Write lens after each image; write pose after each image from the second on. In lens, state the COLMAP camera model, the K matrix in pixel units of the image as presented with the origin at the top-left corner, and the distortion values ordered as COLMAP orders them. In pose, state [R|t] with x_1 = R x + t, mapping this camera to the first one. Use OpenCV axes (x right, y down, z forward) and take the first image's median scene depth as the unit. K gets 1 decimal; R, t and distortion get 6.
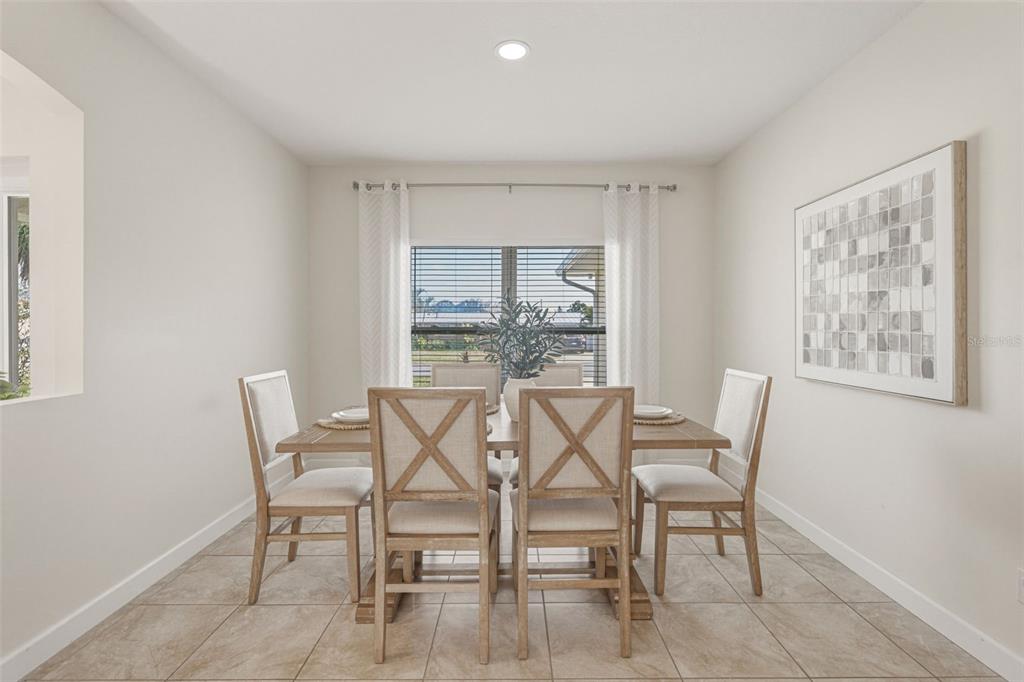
lens RADIAL K [[470.0, 0, 511.6], [0, 470.0, 326.8], [0, 0, 1]] dist [-0.010268, 0.000923]
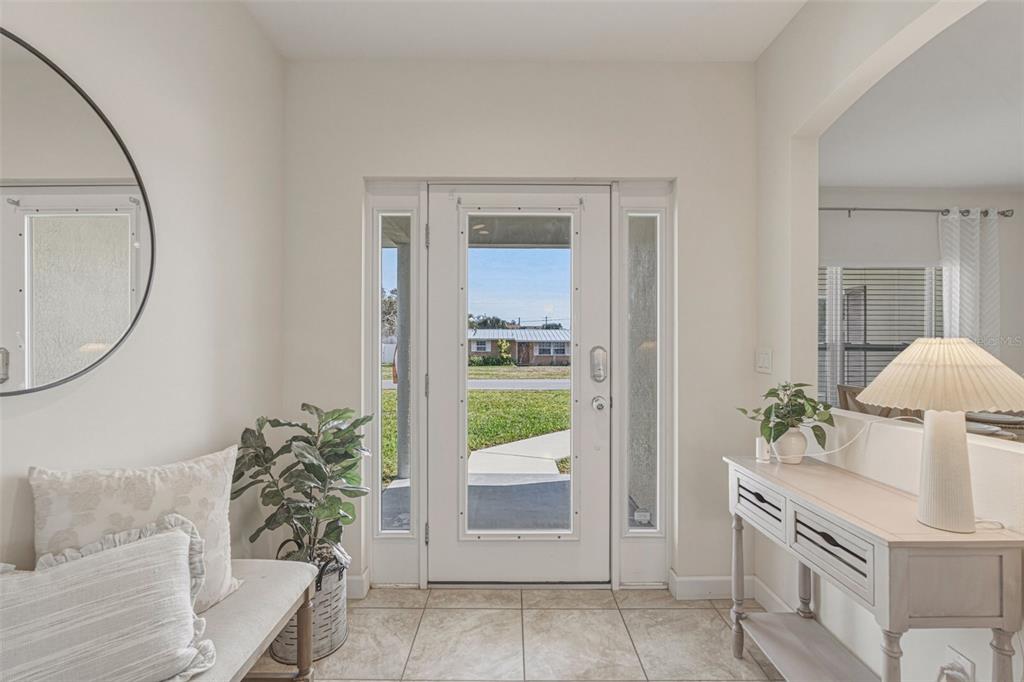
lens RADIAL K [[458.2, 0, 511.9], [0, 458.2, 344.0], [0, 0, 1]] dist [-0.007336, 0.000260]
pose [[0.999986, 0.005223, 0.000497, -0.833866], [-0.005225, 0.999982, 0.002789, 0.001459], [-0.000482, -0.002791, 0.999996, -0.022902]]
